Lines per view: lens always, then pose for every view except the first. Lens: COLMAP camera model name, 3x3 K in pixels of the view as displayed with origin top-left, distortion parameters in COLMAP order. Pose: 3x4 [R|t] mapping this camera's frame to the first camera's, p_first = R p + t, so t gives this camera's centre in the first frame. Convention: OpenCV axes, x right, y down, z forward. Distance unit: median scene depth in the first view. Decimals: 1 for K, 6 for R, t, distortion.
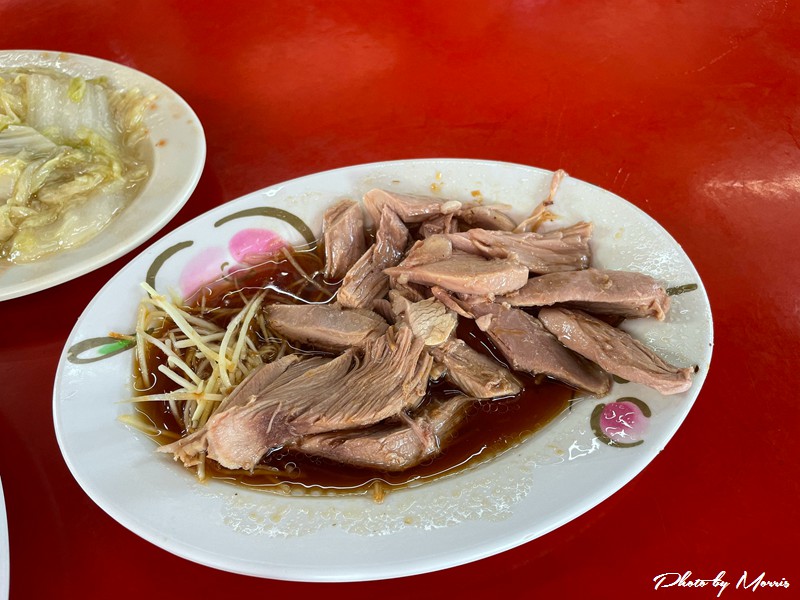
lens RADIAL K [[605.4, 0, 400.0], [0, 605.4, 300.0], [0, 0, 1]] dist [0.071601, -0.094091]
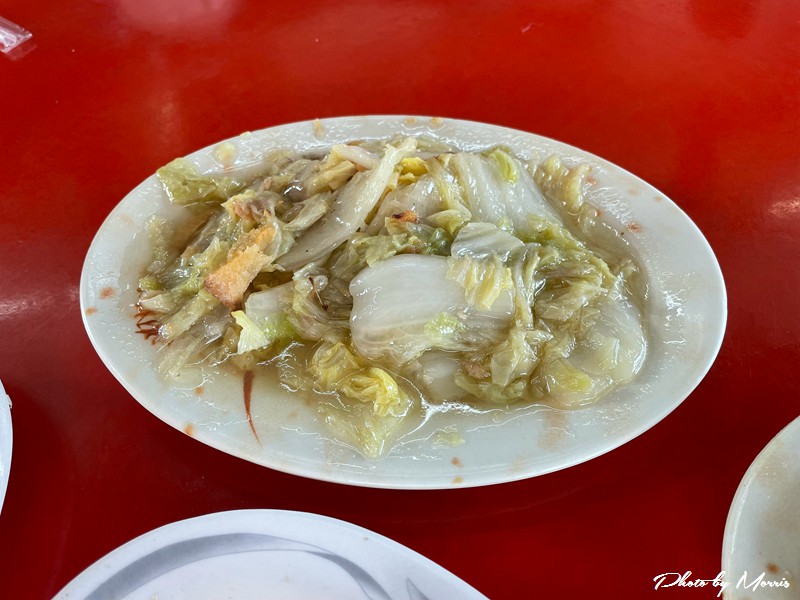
lens RADIAL K [[605.4, 0, 400.0], [0, 605.4, 300.0], [0, 0, 1]] dist [0.071601, -0.094091]
pose [[0.994540, -0.077448, 0.069944, -0.795604], [0.076736, 0.996969, 0.012816, -0.201711], [-0.070724, -0.007379, 0.997469, 0.208627]]
